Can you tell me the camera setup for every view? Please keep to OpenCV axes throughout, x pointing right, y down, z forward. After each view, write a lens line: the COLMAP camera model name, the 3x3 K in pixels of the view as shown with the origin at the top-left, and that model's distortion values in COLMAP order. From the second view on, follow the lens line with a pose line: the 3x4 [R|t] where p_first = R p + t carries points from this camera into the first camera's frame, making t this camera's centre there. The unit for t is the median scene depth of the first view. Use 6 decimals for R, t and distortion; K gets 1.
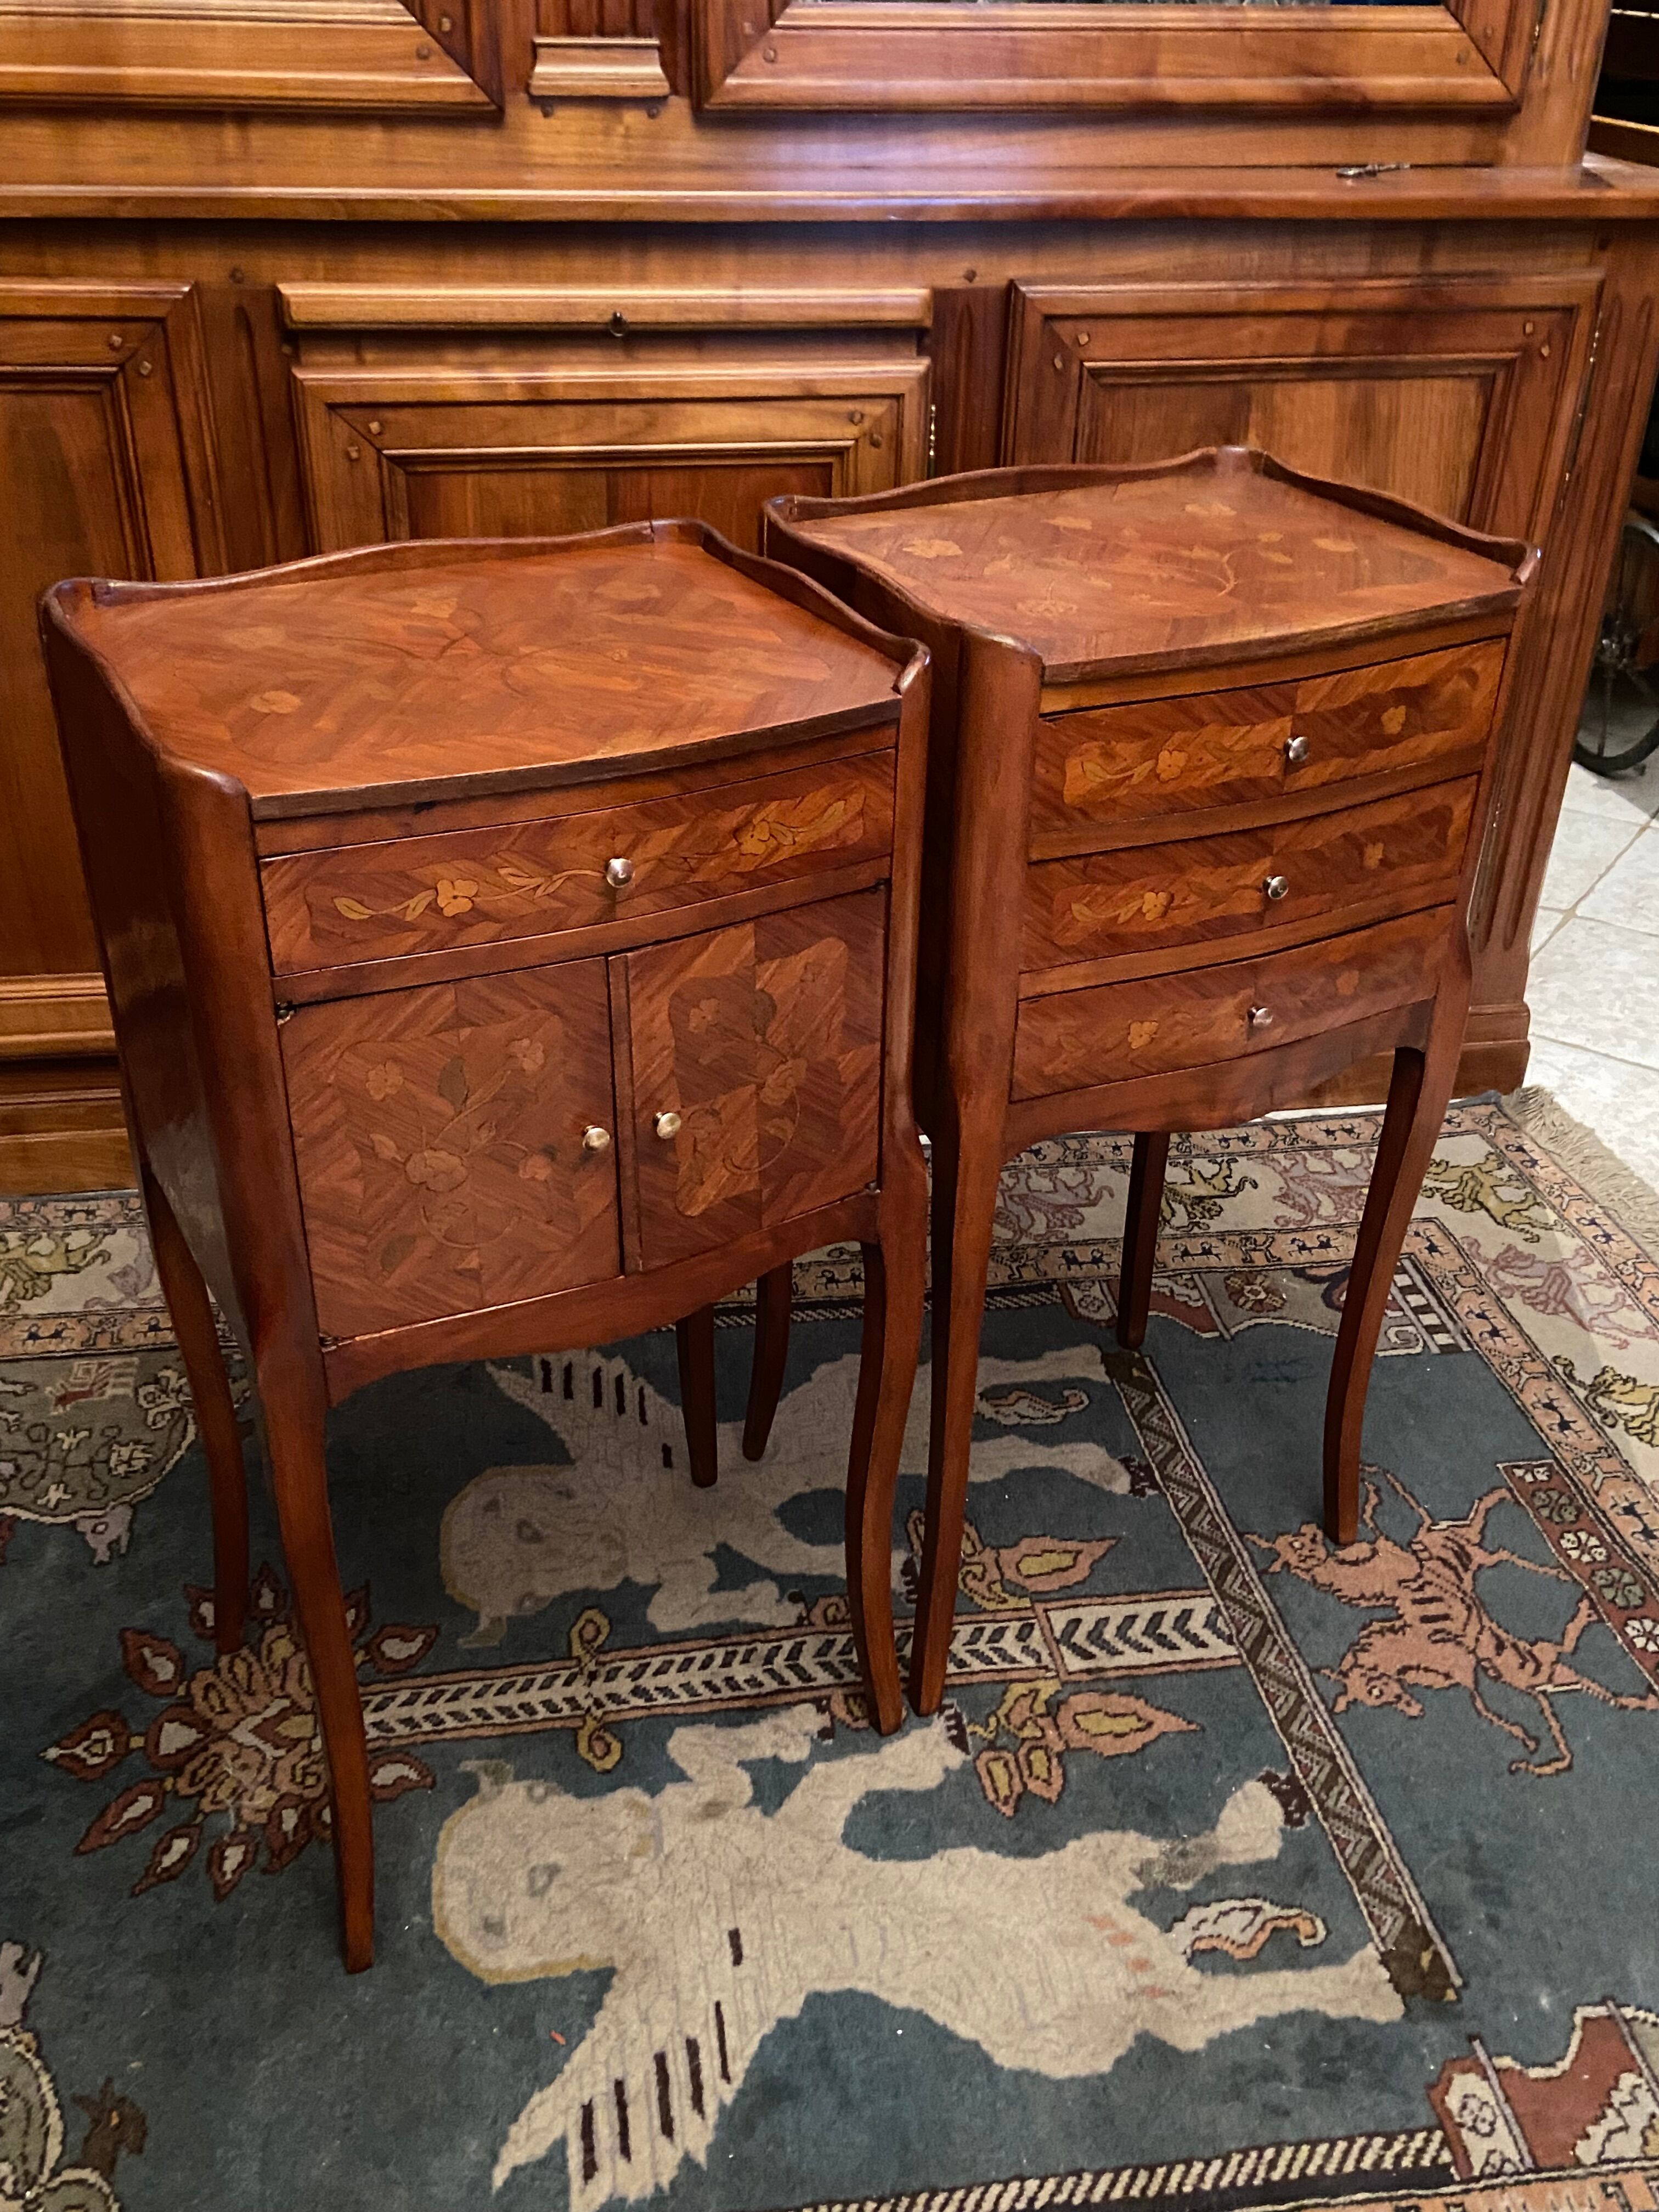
lens RADIAL K [[2084.3, 0, 820.4], [0, 2084.3, 1086.3], [0, 0, 1]] dist [0.074598, 0.000000]
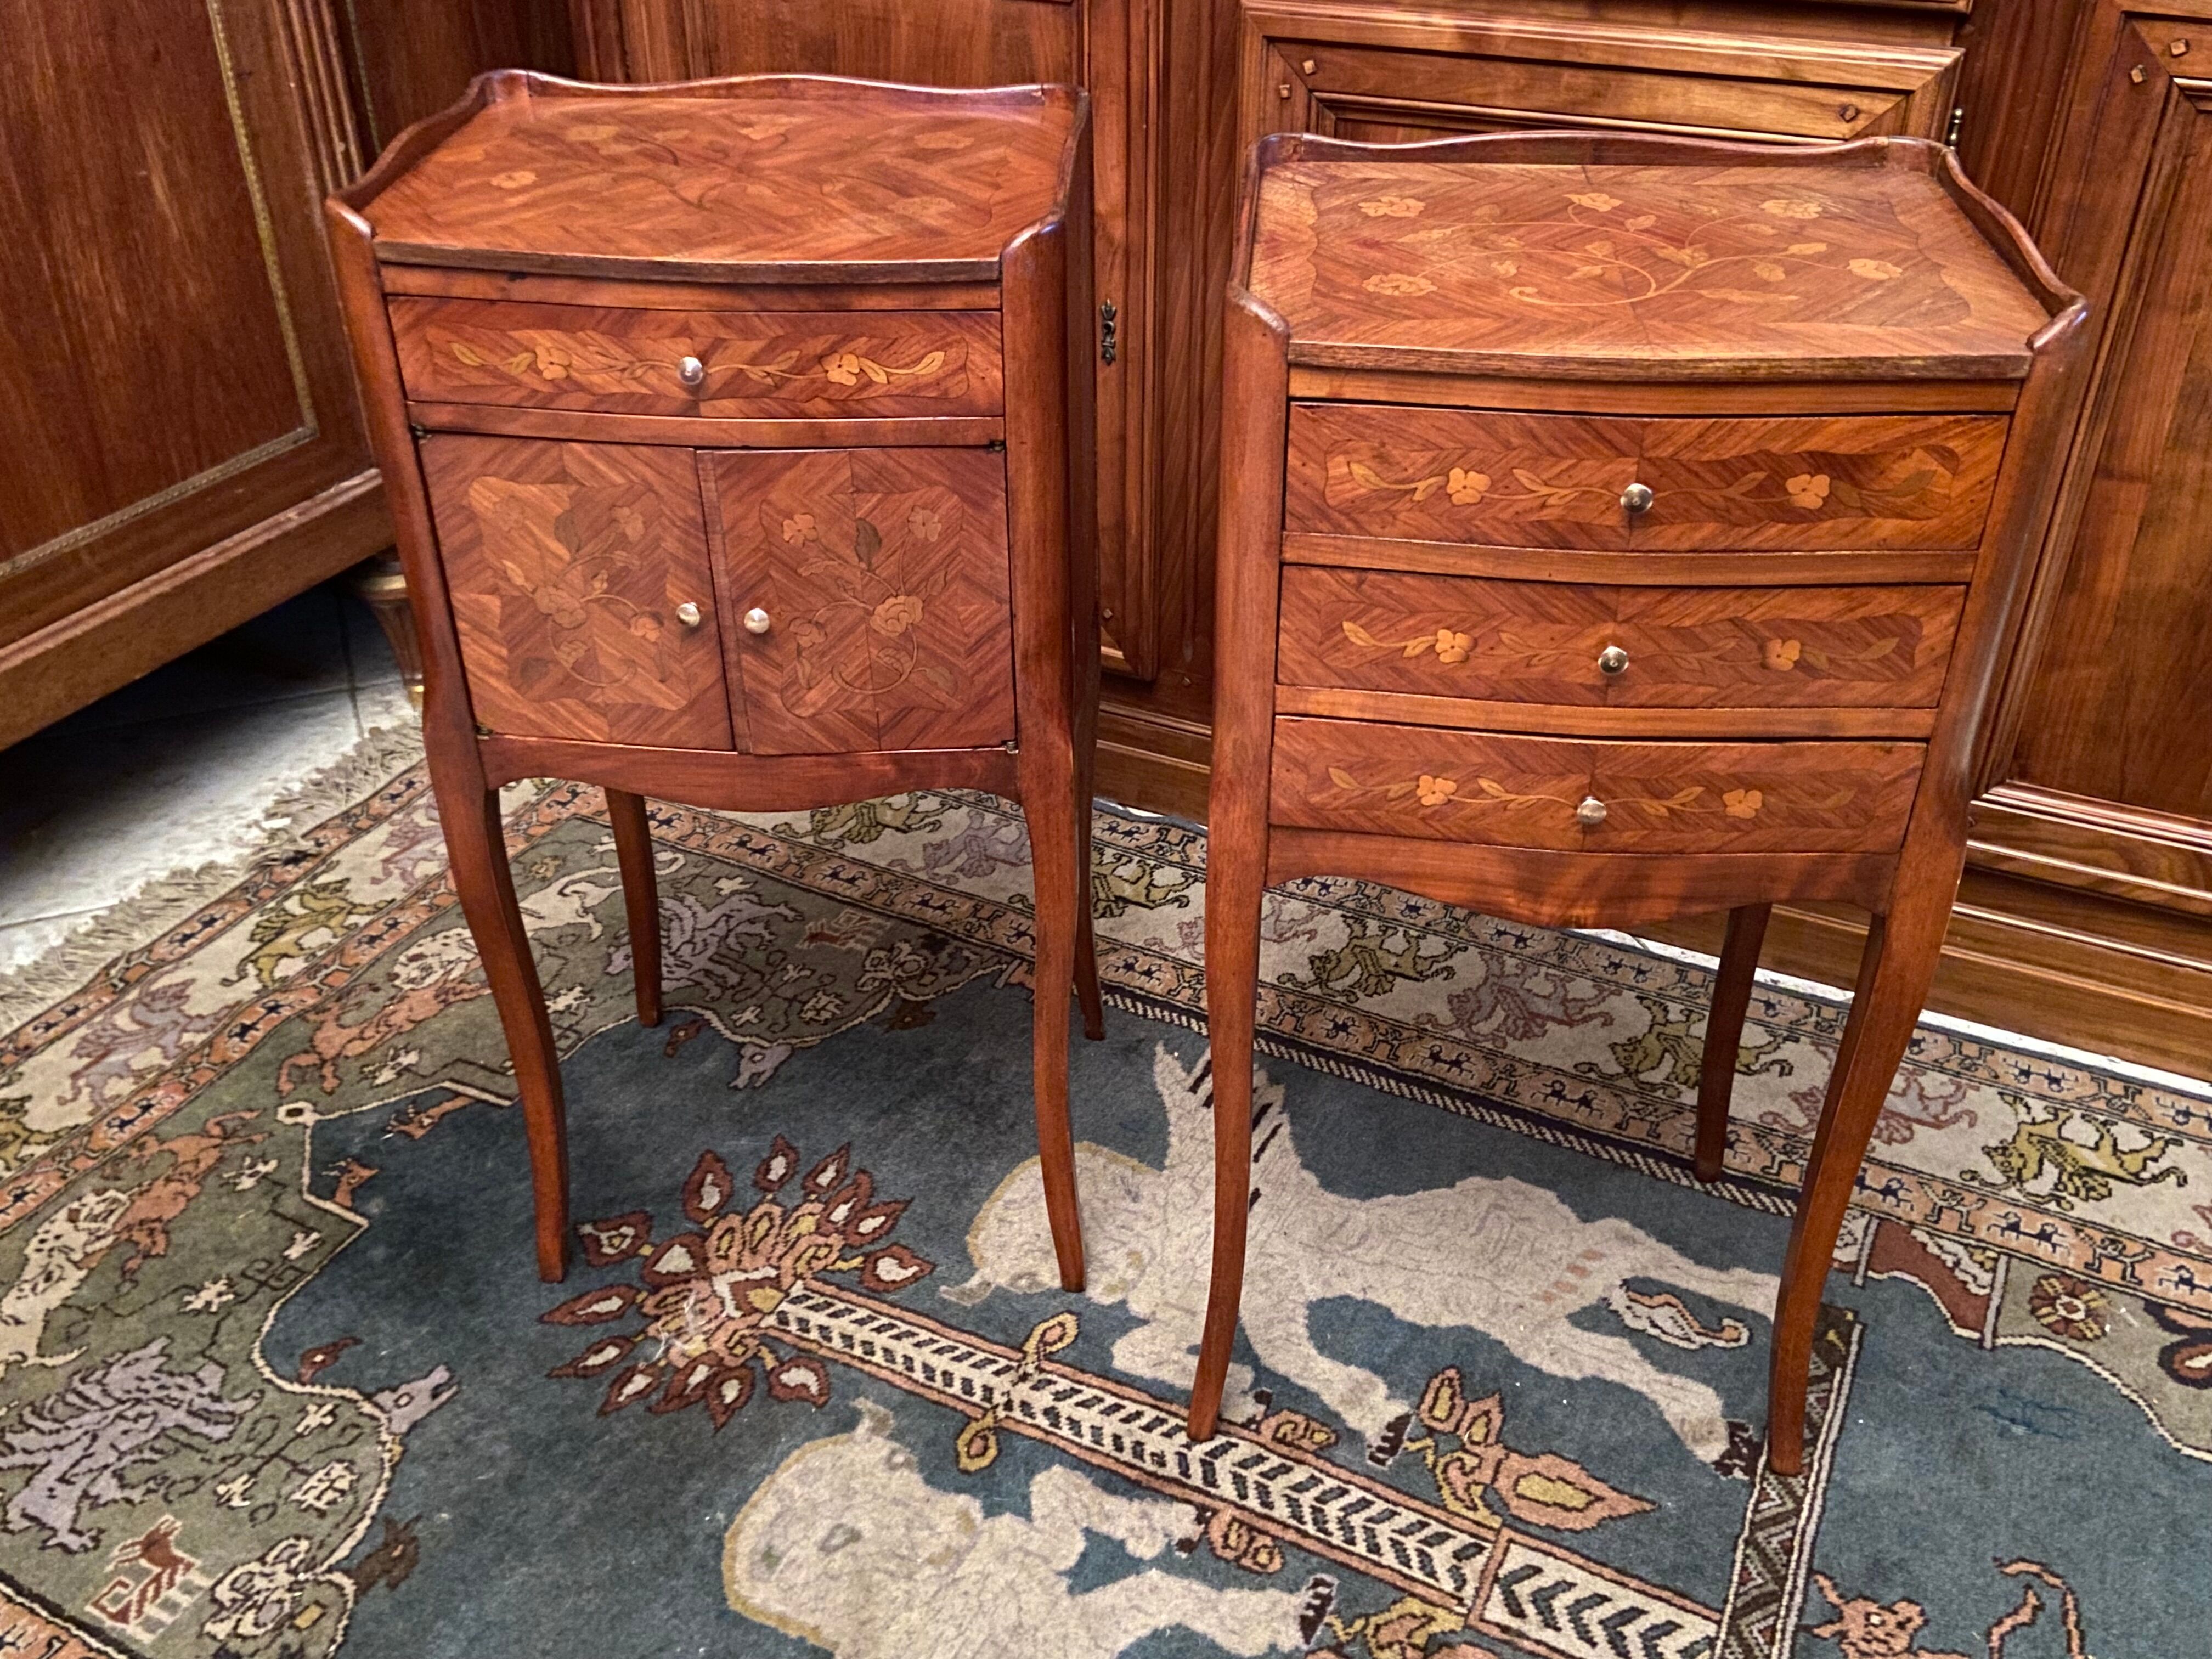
lens RADIAL K [[2084.3, 0, 1093.6], [0, 2084.3, 821.4], [0, 0, 1]] dist [0.074598, 0.000000]
pose [[0.813293, 0.292131, -0.503203, 0.328087], [-0.271174, 0.955465, 0.116409, -0.084432], [0.514800, 0.041781, 0.856292, 0.179846]]
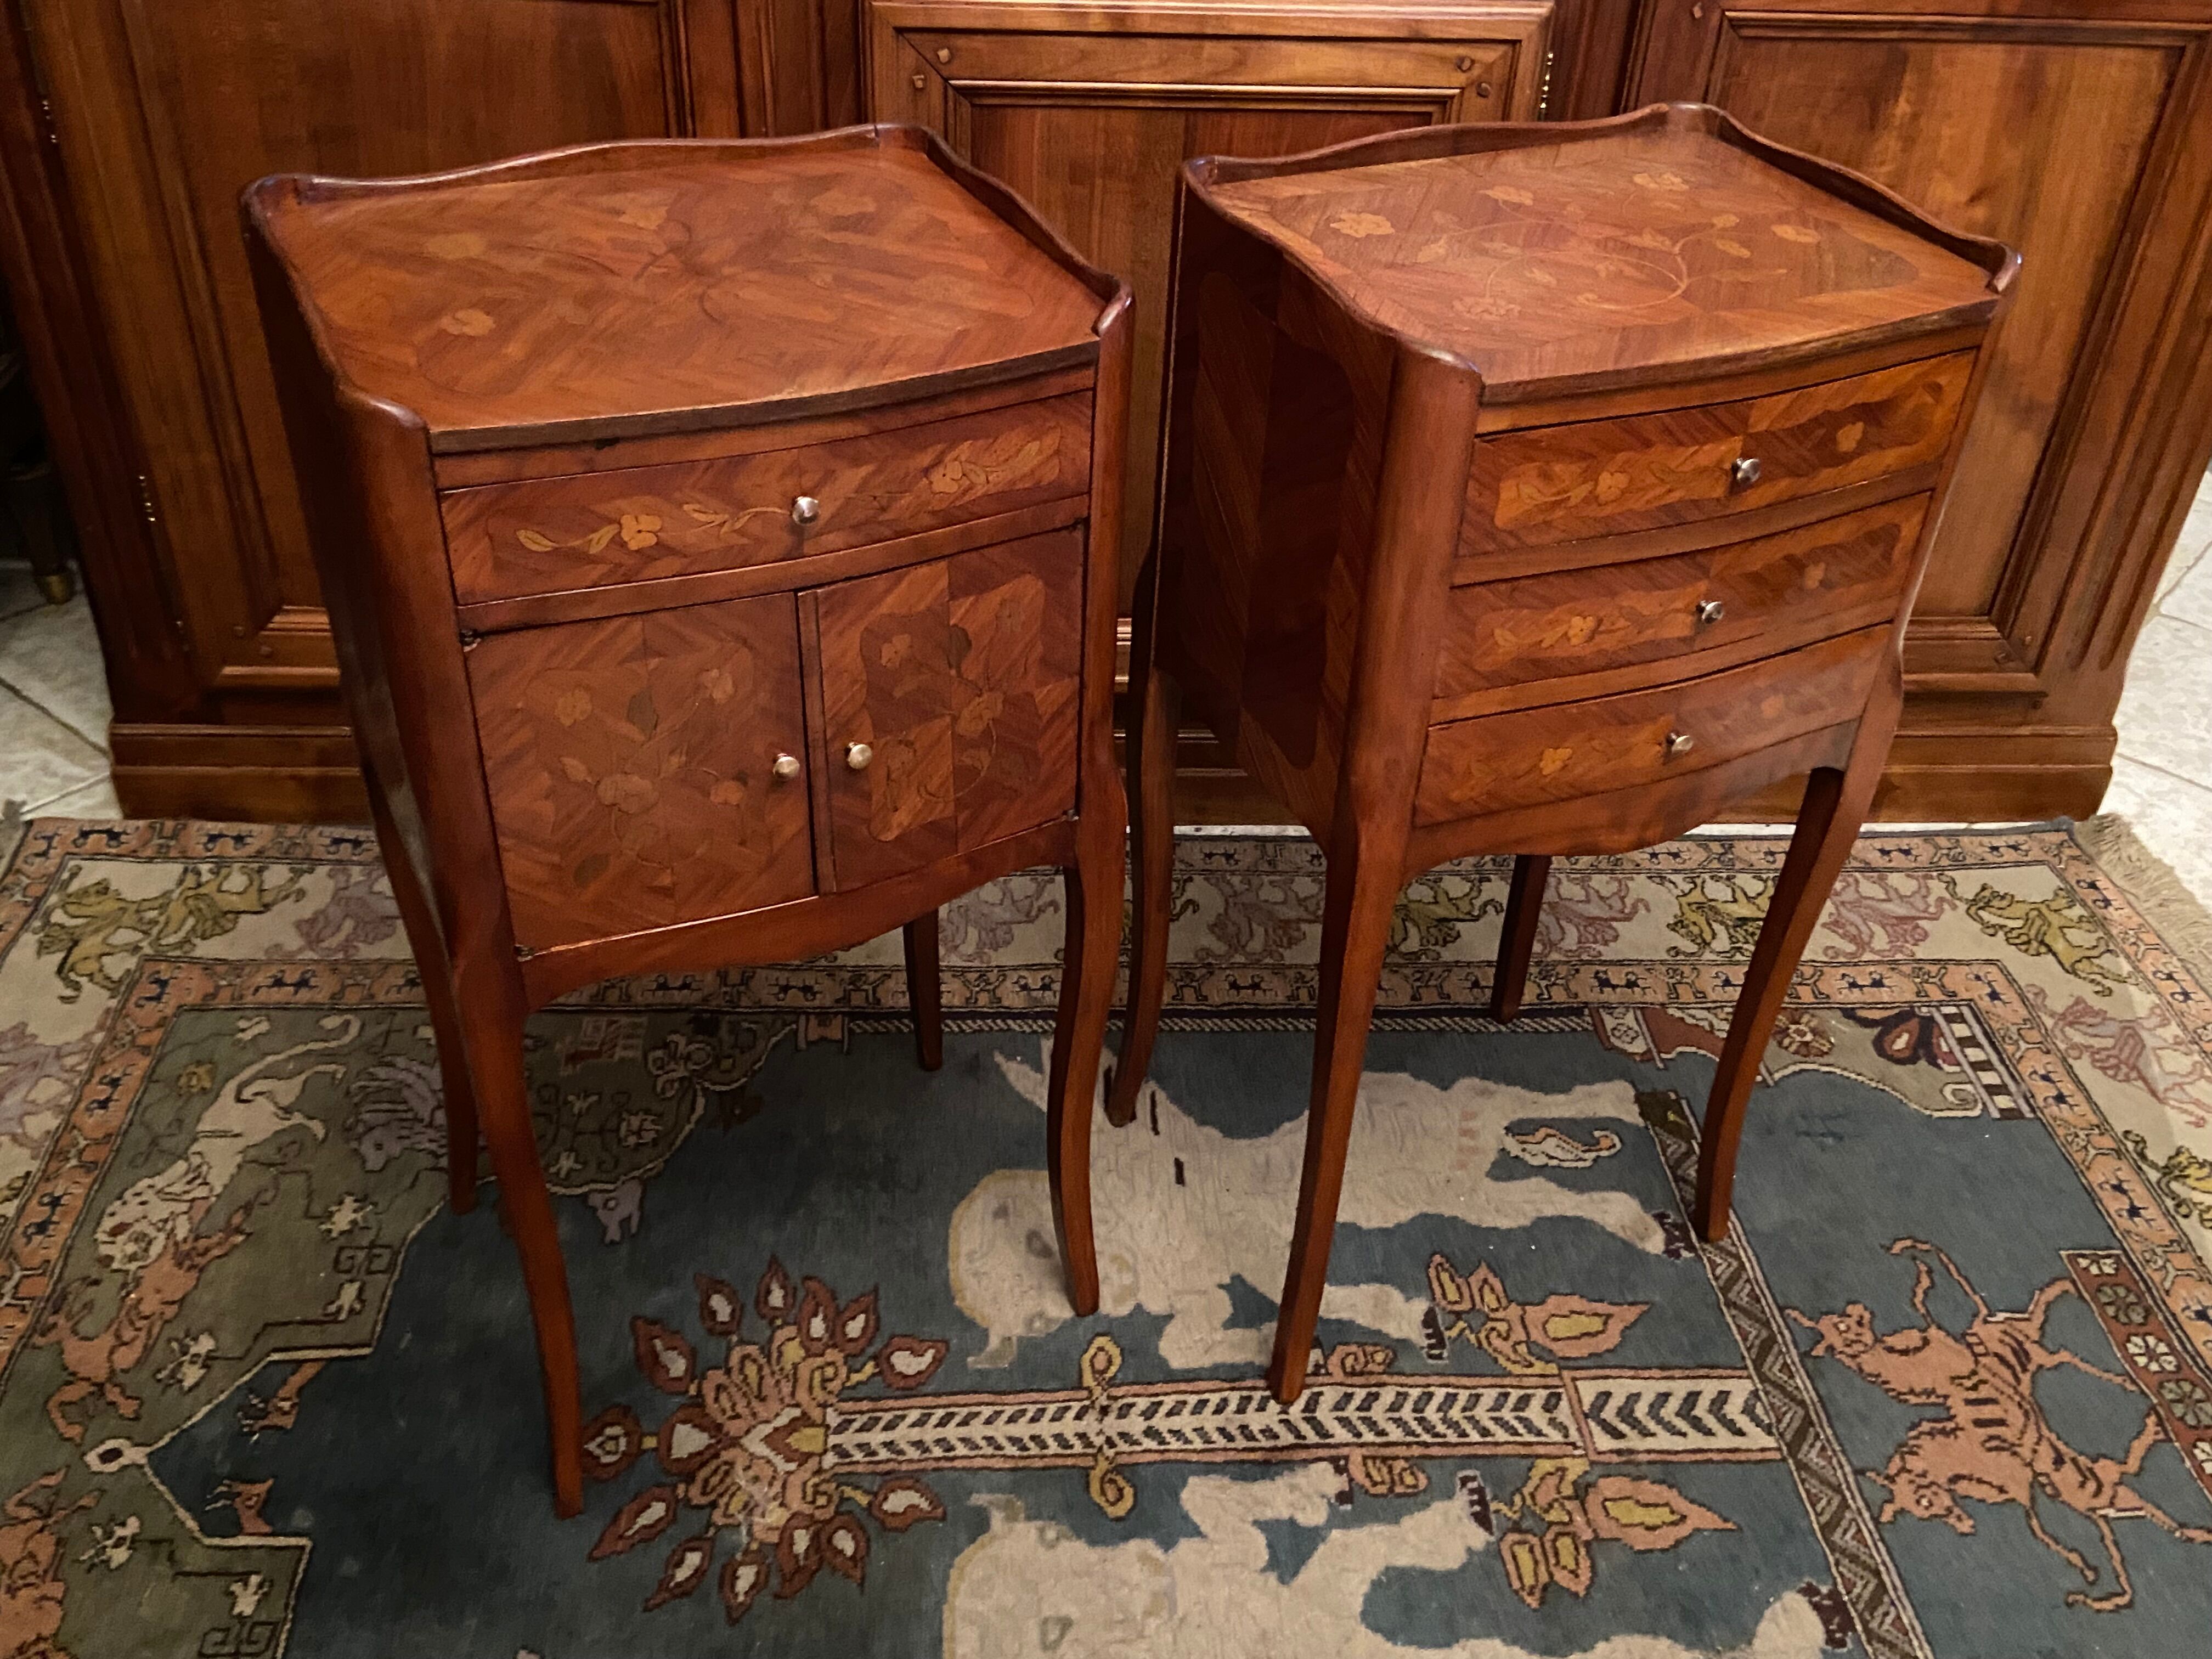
lens RADIAL K [[2084.3, 0, 1127.8], [0, 2084.3, 851.0], [0, 0, 1]] dist [0.074598, 0.000000]
pose [[0.995929, 0.073364, -0.052382, -0.065919], [-0.067452, 0.991983, 0.106867, -0.082115], [0.059802, -0.102899, 0.992892, 0.060252]]
